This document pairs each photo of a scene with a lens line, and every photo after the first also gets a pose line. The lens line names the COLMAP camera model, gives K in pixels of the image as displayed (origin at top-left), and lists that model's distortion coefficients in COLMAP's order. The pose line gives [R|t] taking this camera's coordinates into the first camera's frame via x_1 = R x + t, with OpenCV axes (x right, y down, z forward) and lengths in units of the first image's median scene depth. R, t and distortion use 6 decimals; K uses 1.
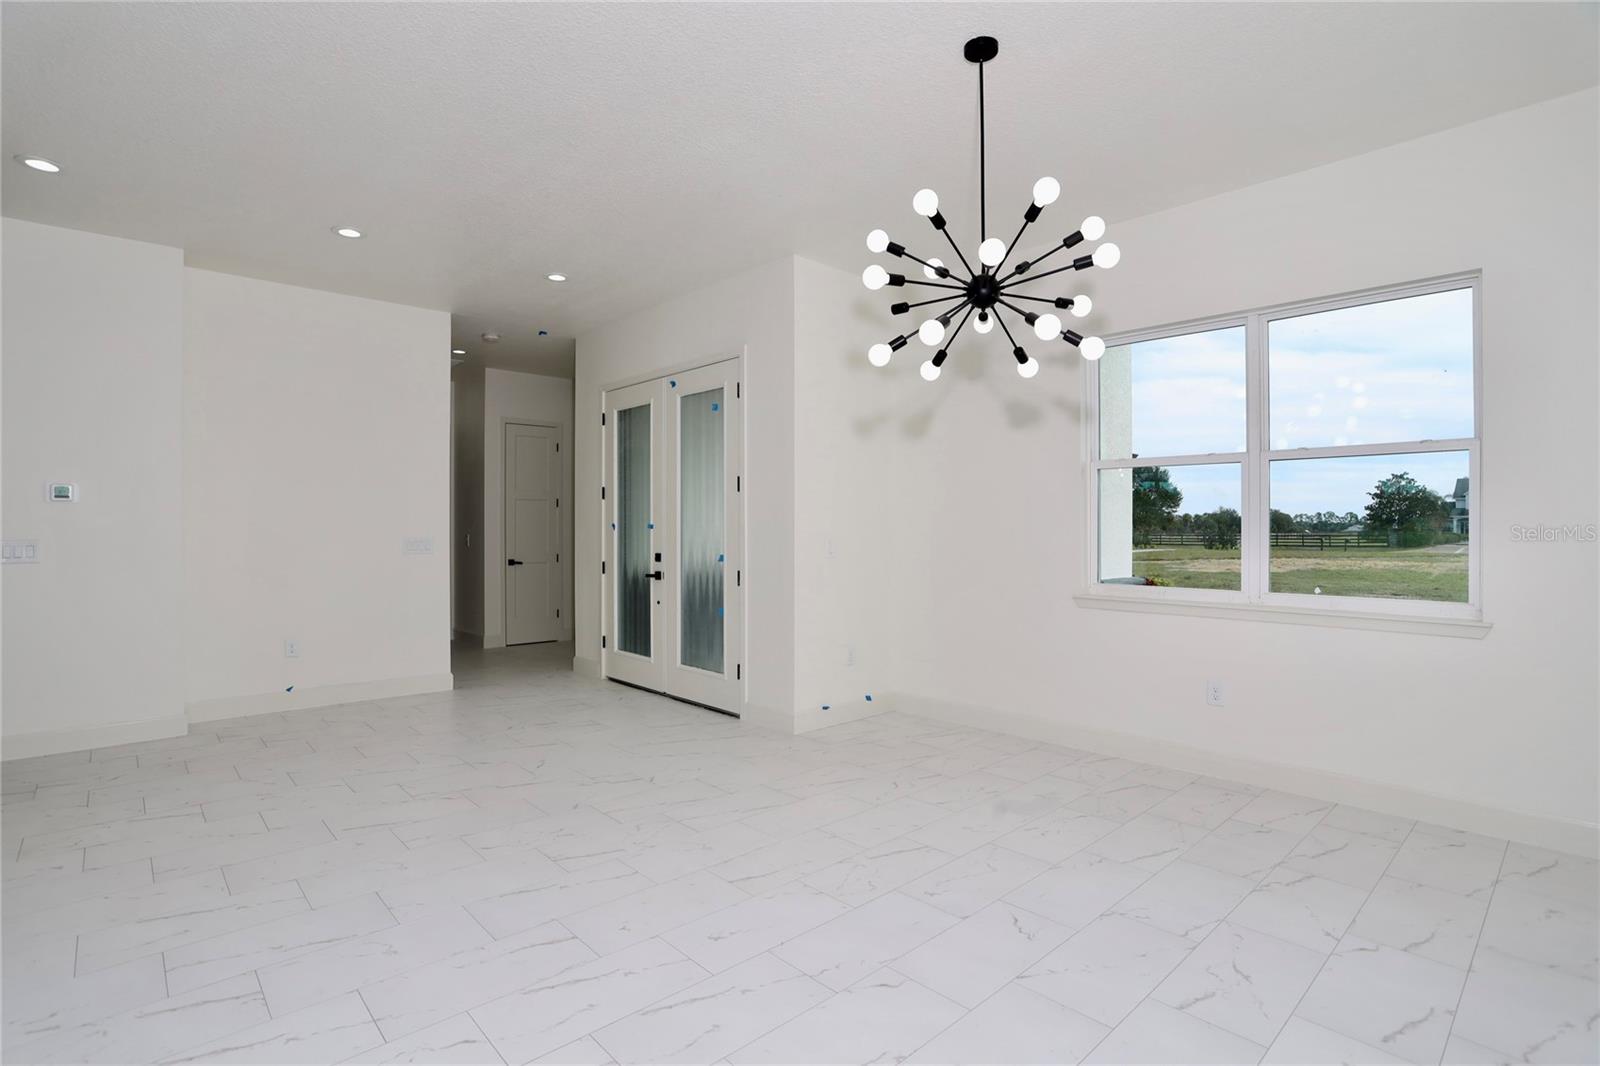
lens RADIAL K [[775.4, 0, 789.4], [0, 775.4, 536.4], [0, 0, 1]] dist [-0.072859, 0.032097]
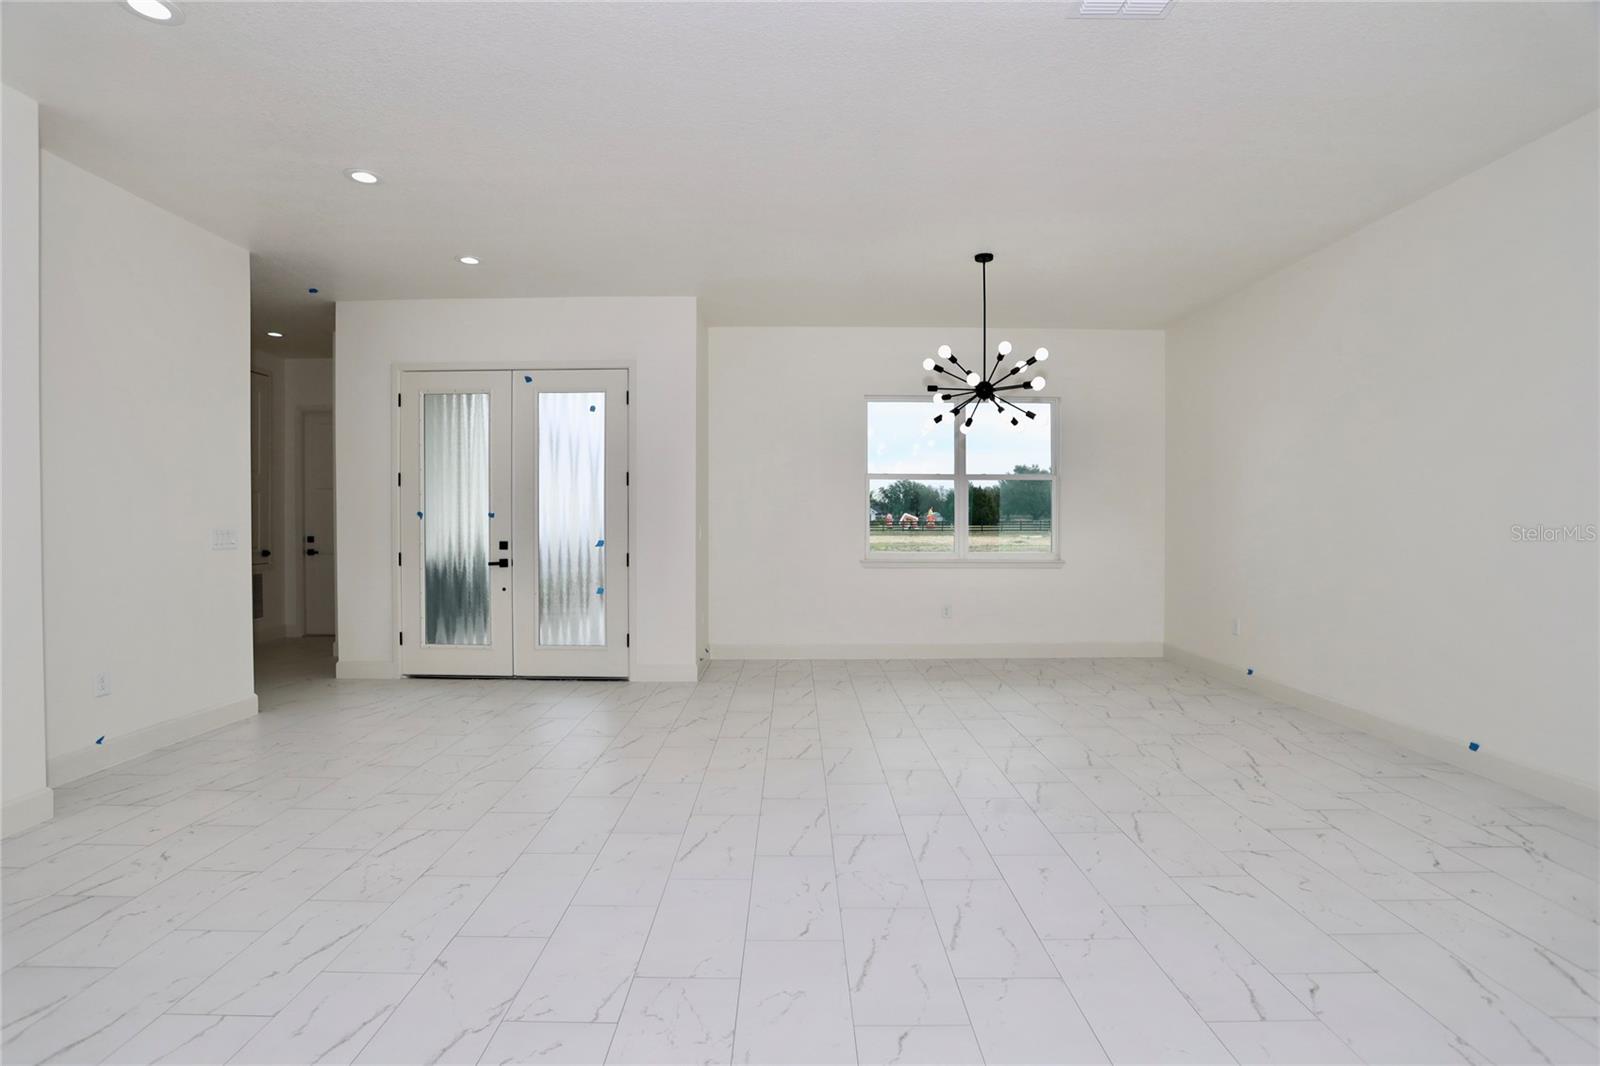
lens RADIAL K [[777.8, 0, 787.3], [0, 777.8, 527.8], [0, 0, 1]] dist [-0.074338, 0.033546]
pose [[0.683354, -0.010471, 0.730012, -0.666507], [0.009032, 0.999942, 0.005888, 0.001248], [-0.730032, 0.002570, 0.683409, 0.029986]]
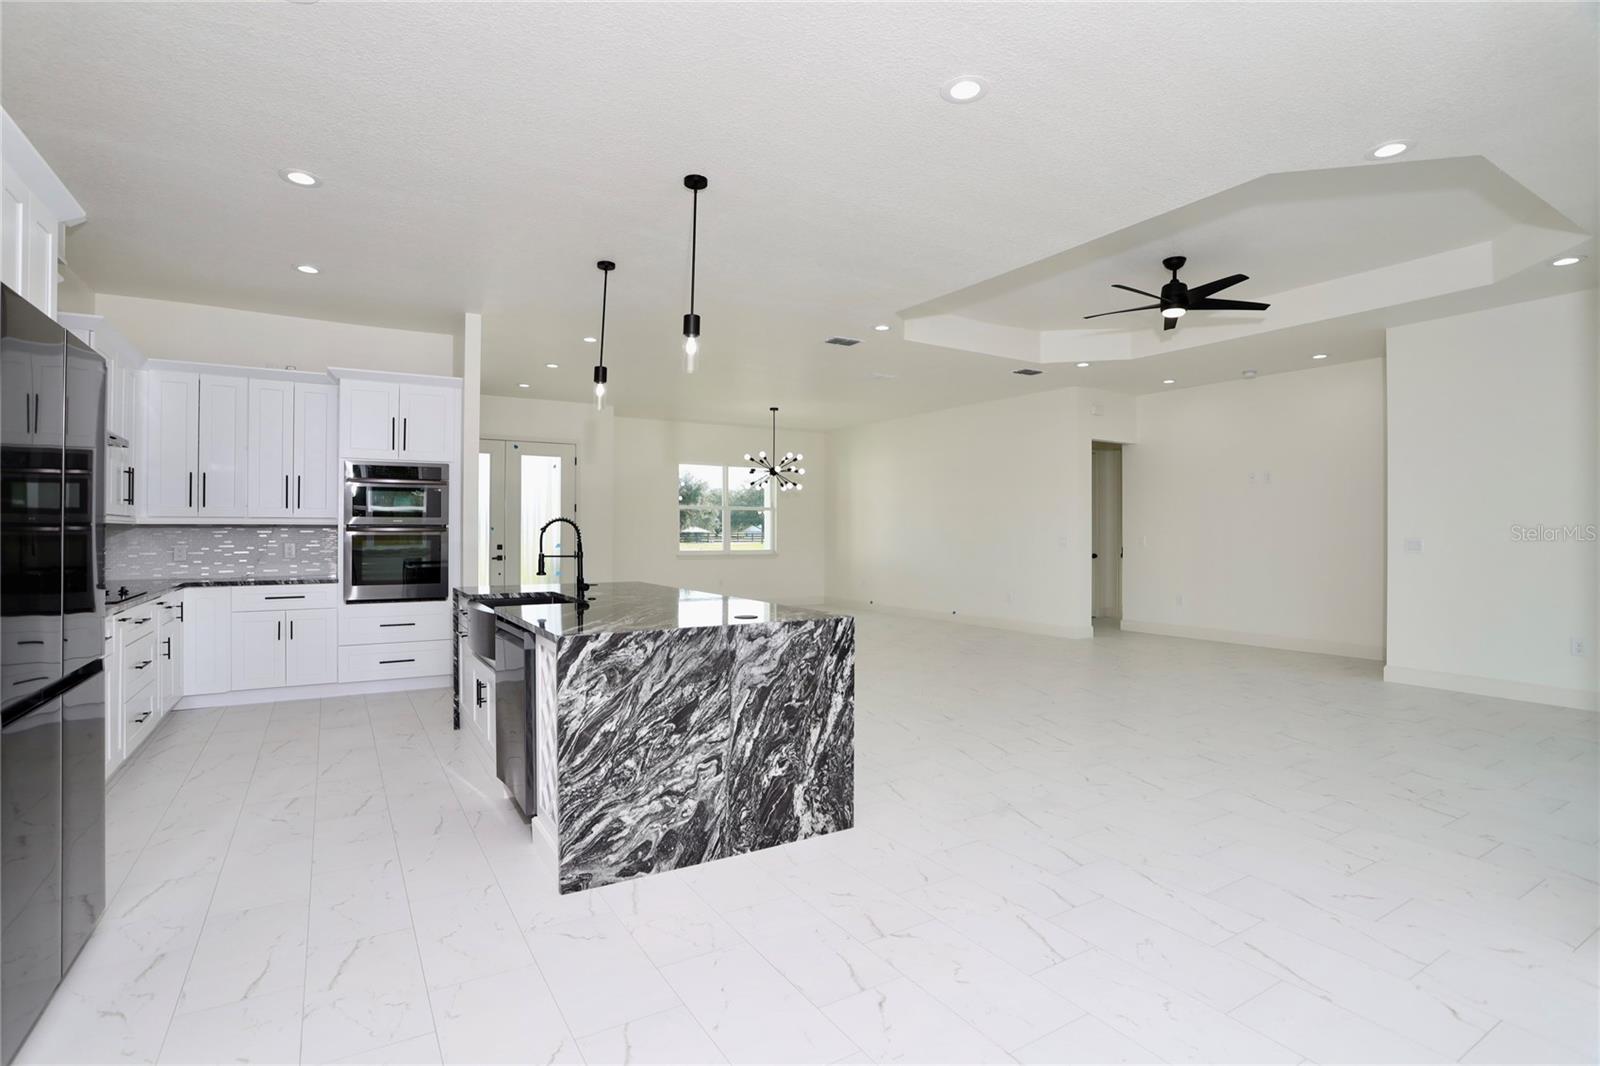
lens RADIAL K [[777.8, 0, 787.3], [0, 777.8, 527.8], [0, 0, 1]] dist [-0.074338, 0.033546]
pose [[0.196473, 0.003838, 0.980502, -1.707863], [0.009363, 0.999939, -0.005791, 0.000643], [-0.980465, 0.010318, 0.196425, 0.061979]]
